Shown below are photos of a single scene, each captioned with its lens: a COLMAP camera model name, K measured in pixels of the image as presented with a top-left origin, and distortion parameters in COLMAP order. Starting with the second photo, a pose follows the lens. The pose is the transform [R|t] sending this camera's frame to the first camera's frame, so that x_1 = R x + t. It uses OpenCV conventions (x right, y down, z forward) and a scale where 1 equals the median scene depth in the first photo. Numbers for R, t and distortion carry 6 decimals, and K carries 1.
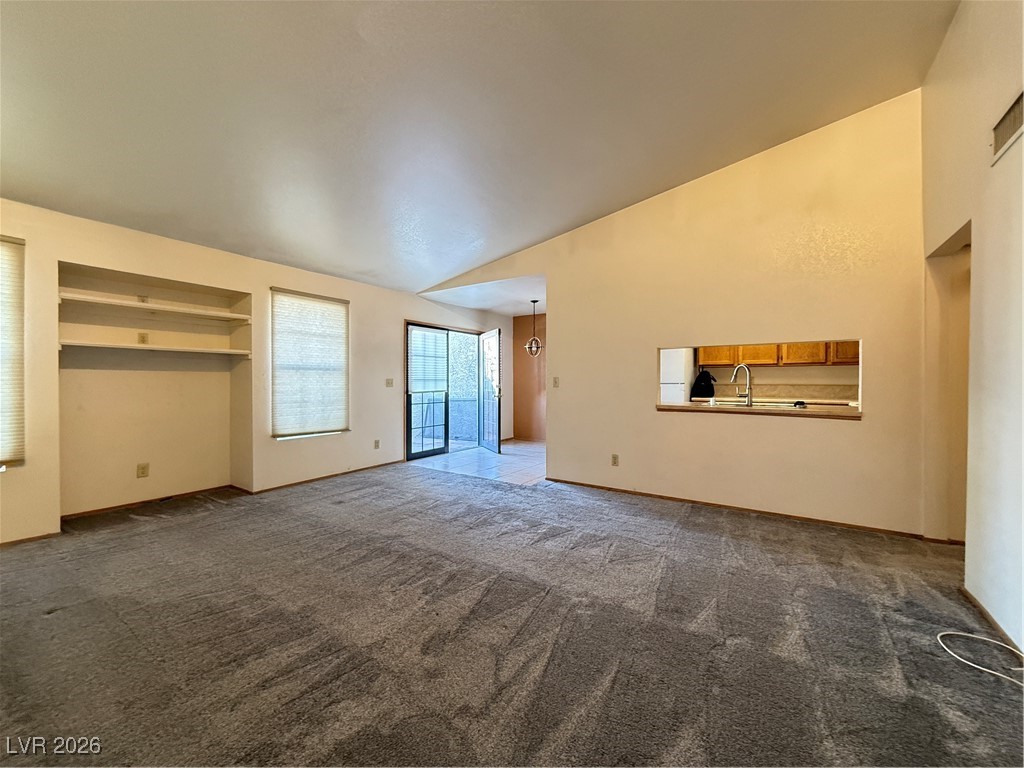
lens RADIAL K [[404.2, 0, 514.2], [0, 404.2, 385.8], [0, 0, 1]] dist [-0.001963, -0.000221]
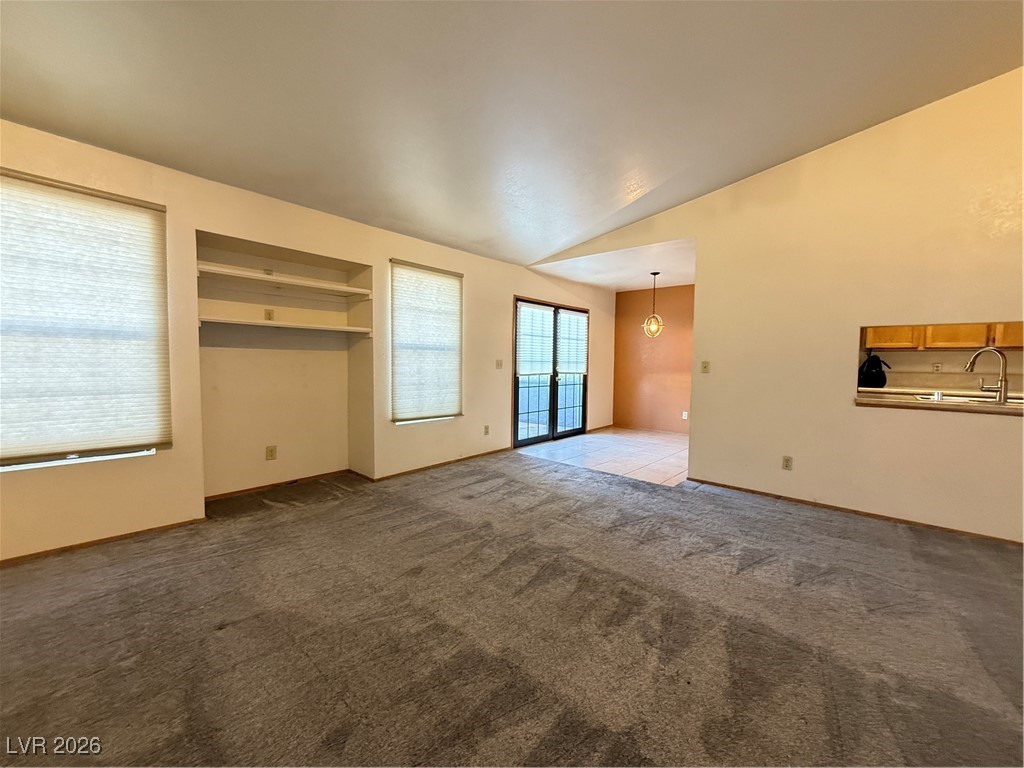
lens RADIAL K [[404.2, 0, 514.2], [0, 404.2, 385.8], [0, 0, 1]] dist [-0.001963, -0.000221]
pose [[0.991087, 0.021674, -0.131441, -0.203217], [-0.015158, 0.998615, 0.050372, -0.007019], [0.132351, -0.047930, 0.990043, 0.118234]]
